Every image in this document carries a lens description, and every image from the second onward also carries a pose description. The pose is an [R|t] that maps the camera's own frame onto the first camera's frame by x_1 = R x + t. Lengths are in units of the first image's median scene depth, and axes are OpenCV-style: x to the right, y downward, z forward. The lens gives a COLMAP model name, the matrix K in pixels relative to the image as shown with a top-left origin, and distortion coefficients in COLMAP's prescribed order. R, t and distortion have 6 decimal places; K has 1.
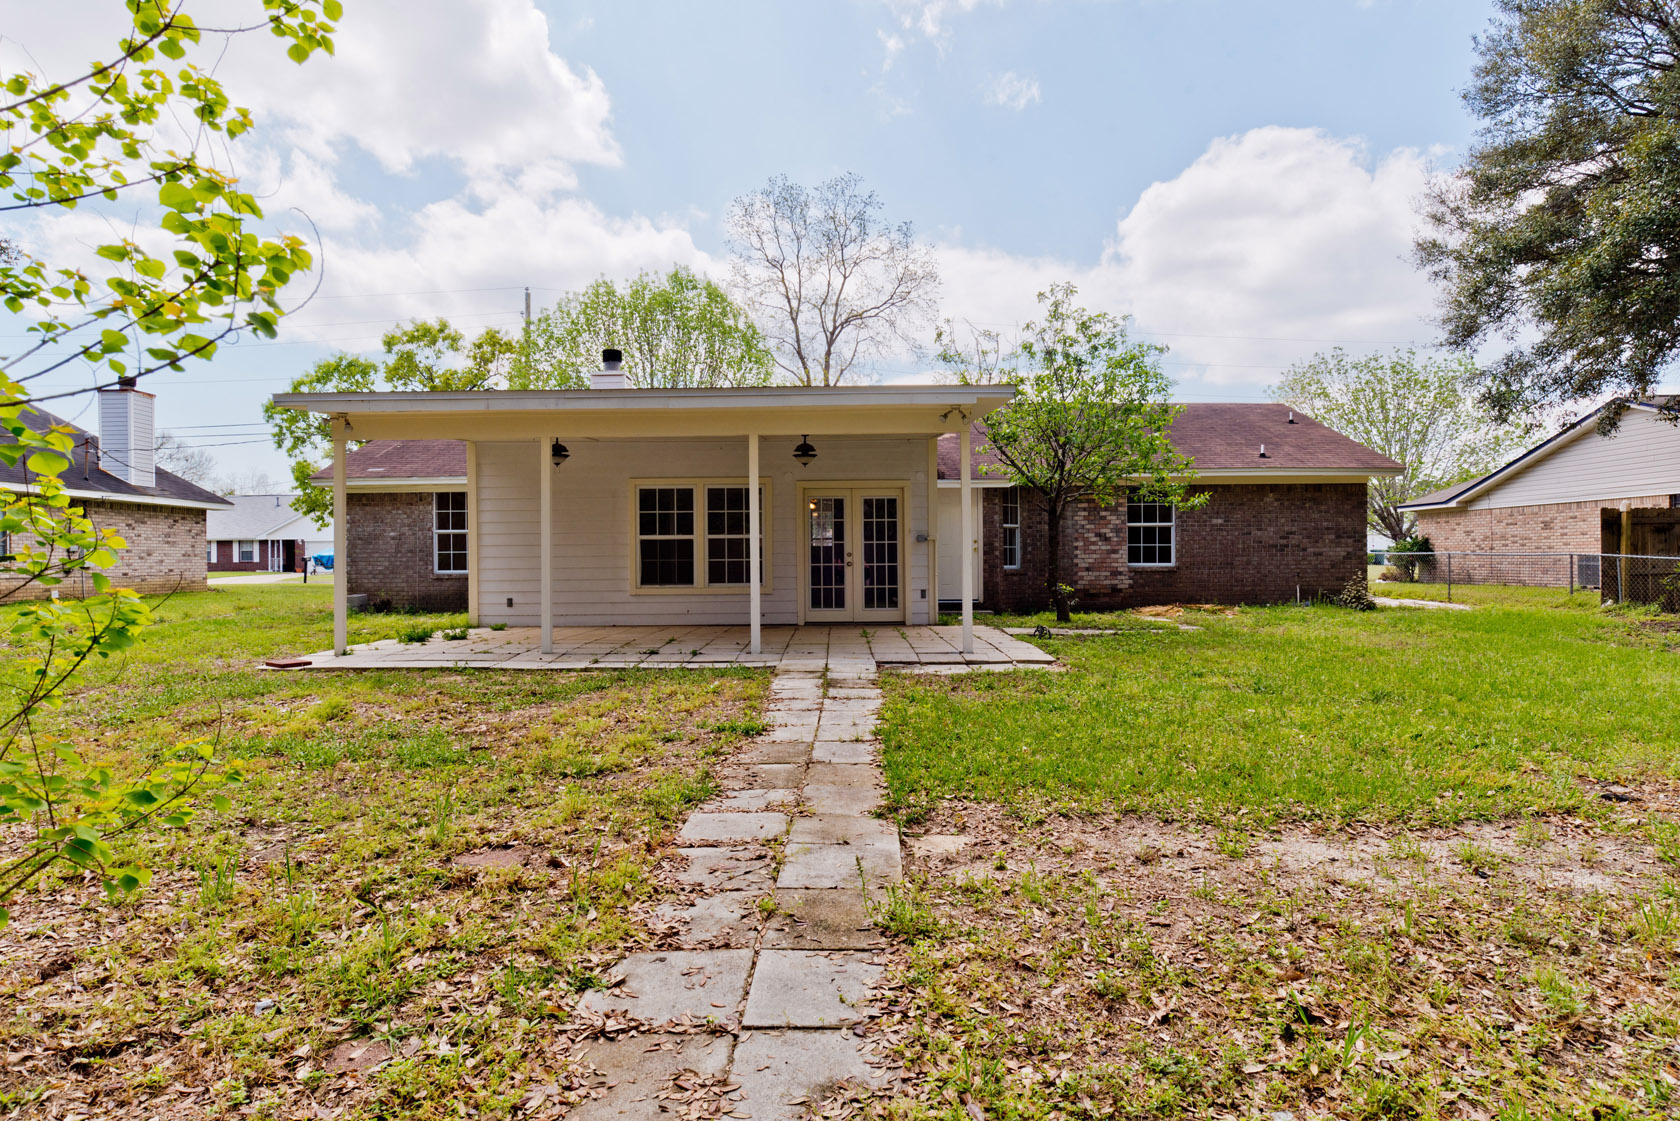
lens RADIAL K [[947.0, 0, 840.0], [0, 947.0, 560.5], [0, 0, 1]] dist [0.000257, 0.000108]
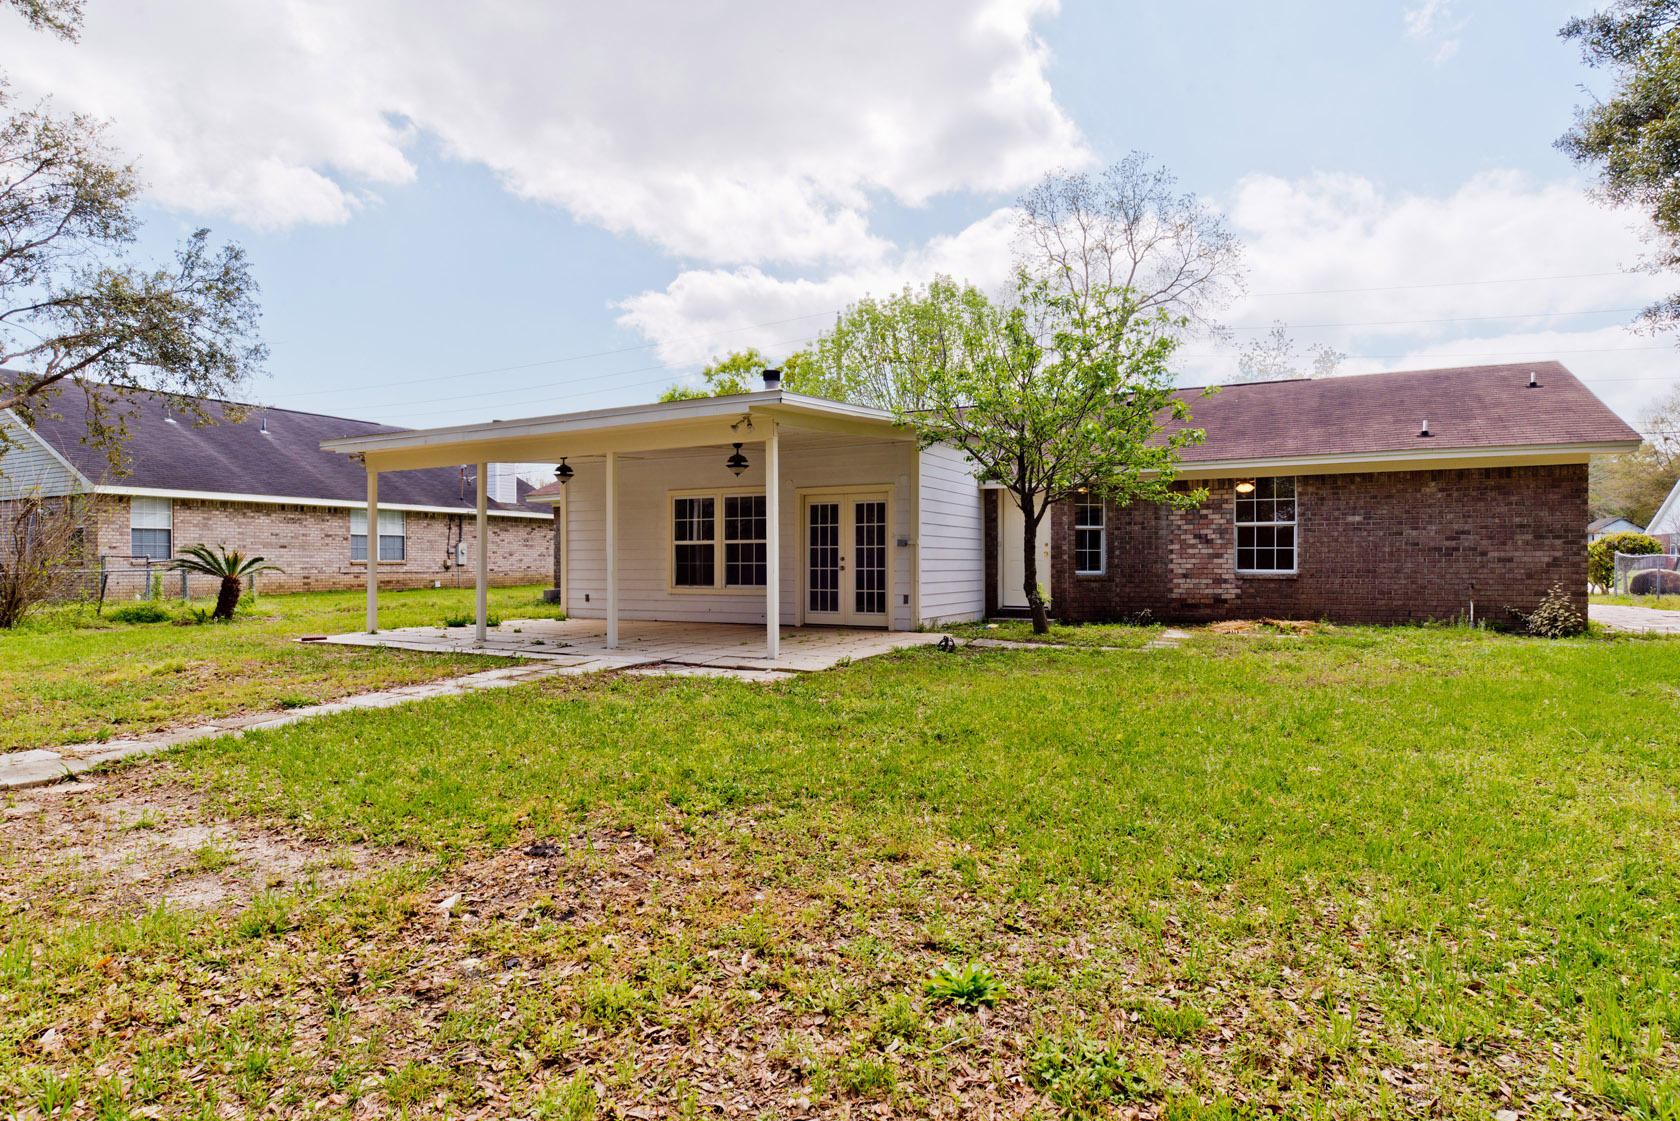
lens RADIAL K [[938.0, 0, 840.0], [0, 938.0, 560.5], [0, 0, 1]] dist [-0.002054, -0.000125]
pose [[0.884973, 0.005445, -0.465610, 0.475689], [-0.004650, 0.999985, 0.002855, -0.007443], [0.465619, -0.000361, 0.884985, 0.108105]]
